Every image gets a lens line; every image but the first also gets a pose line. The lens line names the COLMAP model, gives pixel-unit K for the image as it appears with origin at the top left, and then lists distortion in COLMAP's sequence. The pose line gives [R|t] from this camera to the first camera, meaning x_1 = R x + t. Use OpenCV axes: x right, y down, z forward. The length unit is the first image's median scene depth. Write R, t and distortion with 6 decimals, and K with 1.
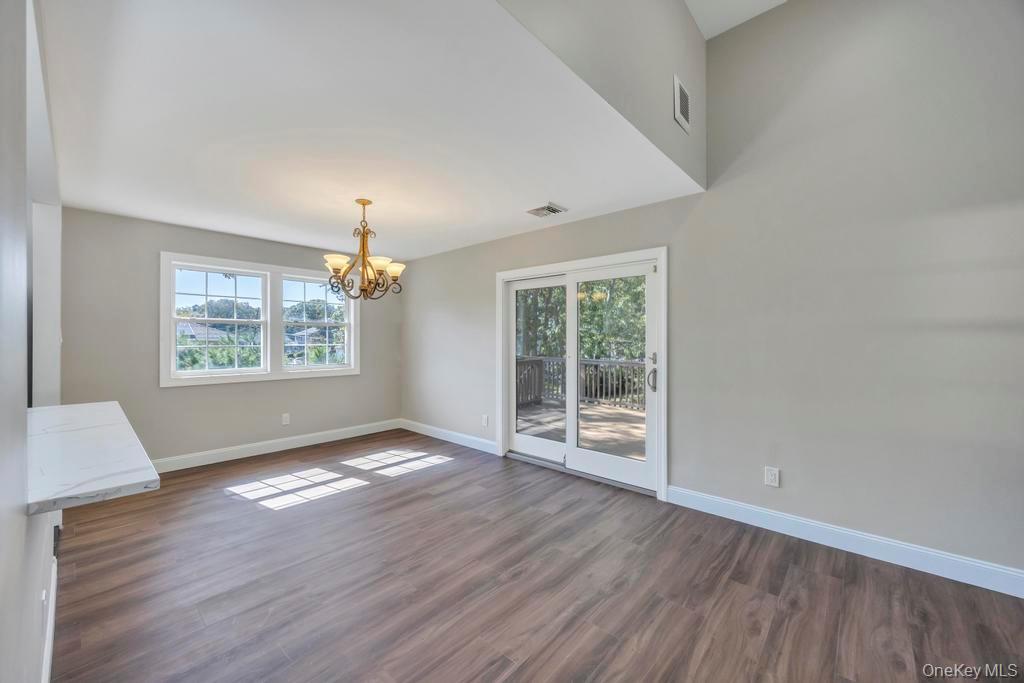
lens RADIAL K [[393.9, 0, 512.4], [0, 393.9, 339.0], [0, 0, 1]] dist [-0.002780, 0.000103]
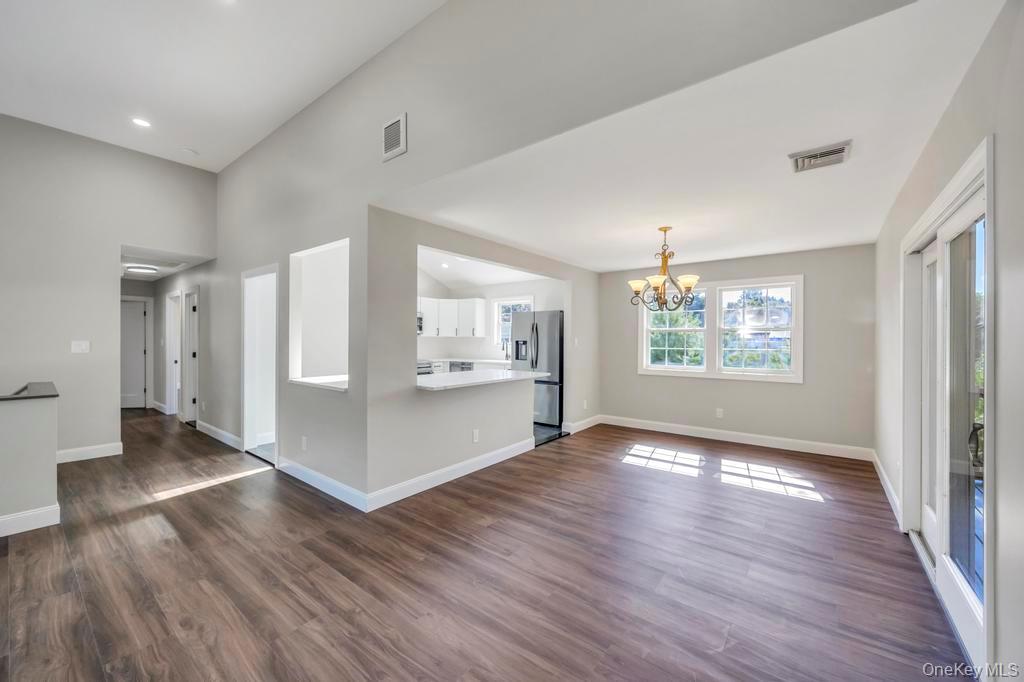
lens RADIAL K [[397.1, 0, 512.0], [0, 397.1, 341.0], [0, 0, 1]] dist [-0.001501, -0.000168]
pose [[0.074012, 0.003905, -0.997250, 0.721707], [-0.002885, 0.999989, 0.003702, -0.013184], [0.997253, 0.002603, 0.074022, 0.420282]]
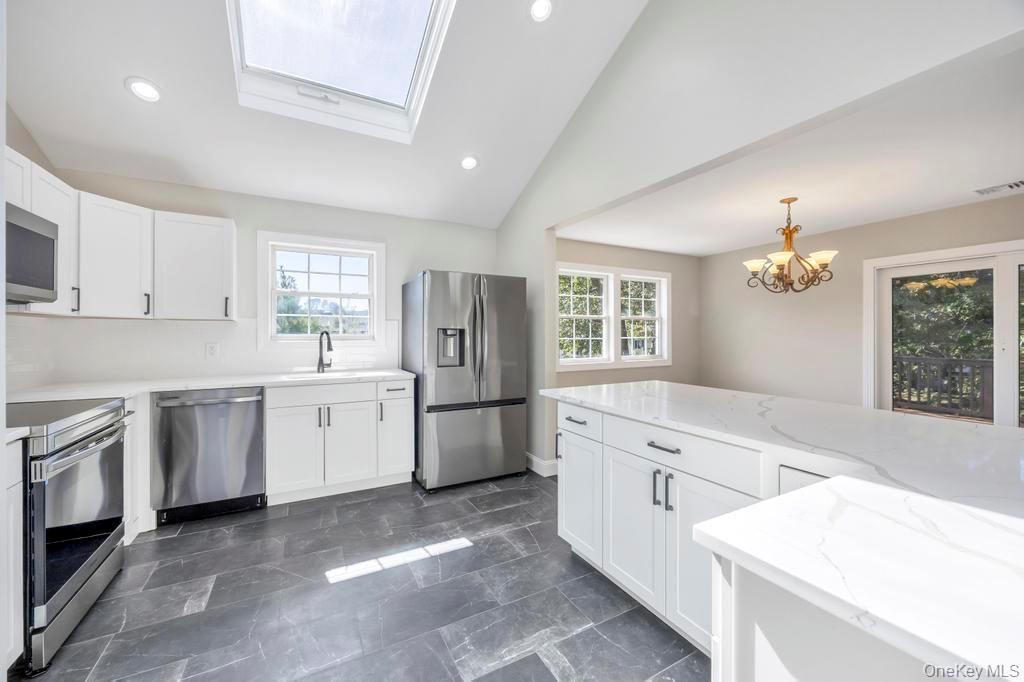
lens RADIAL K [[394.0, 0, 511.3], [0, 394.0, 334.9], [0, 0, 1]] dist [-0.002973, -0.000268]
pose [[0.941597, -0.001992, -0.336736, -0.663699], [0.003140, 0.999991, 0.002865, 0.005101], [0.336727, -0.003755, 0.941595, -0.212116]]
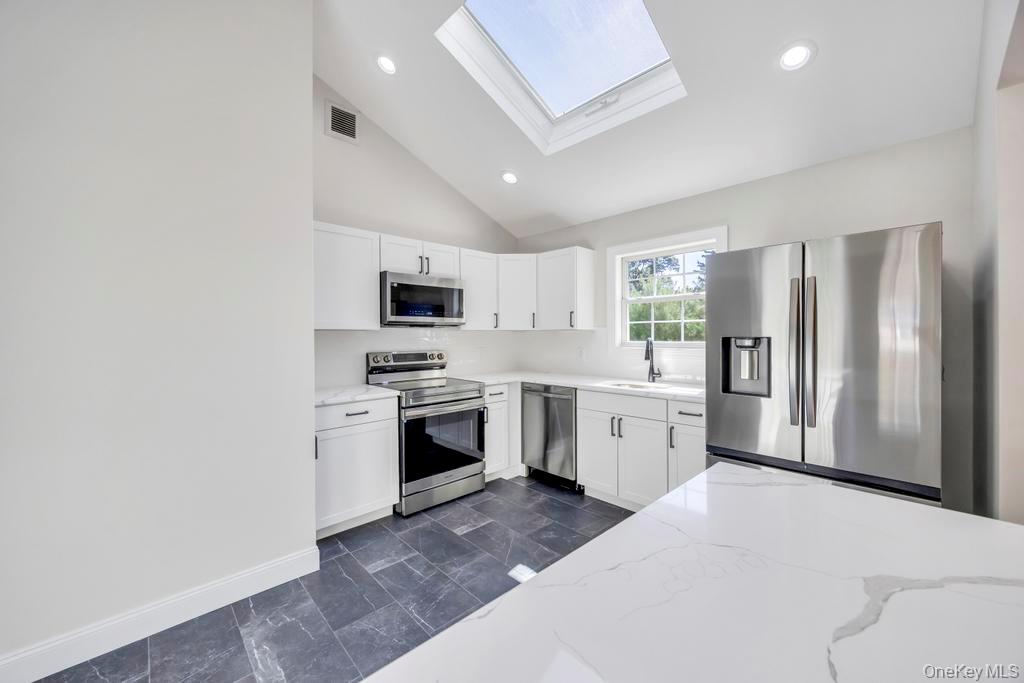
lens RADIAL K [[393.9, 0, 512.4], [0, 393.9, 339.0], [0, 0, 1]] dist [-0.002780, 0.000103]
pose [[-0.074066, 0.006678, -0.997231, -0.481931], [0.007978, 0.999950, 0.006104, -0.010542], [0.997221, -0.007504, -0.074115, 0.292075]]
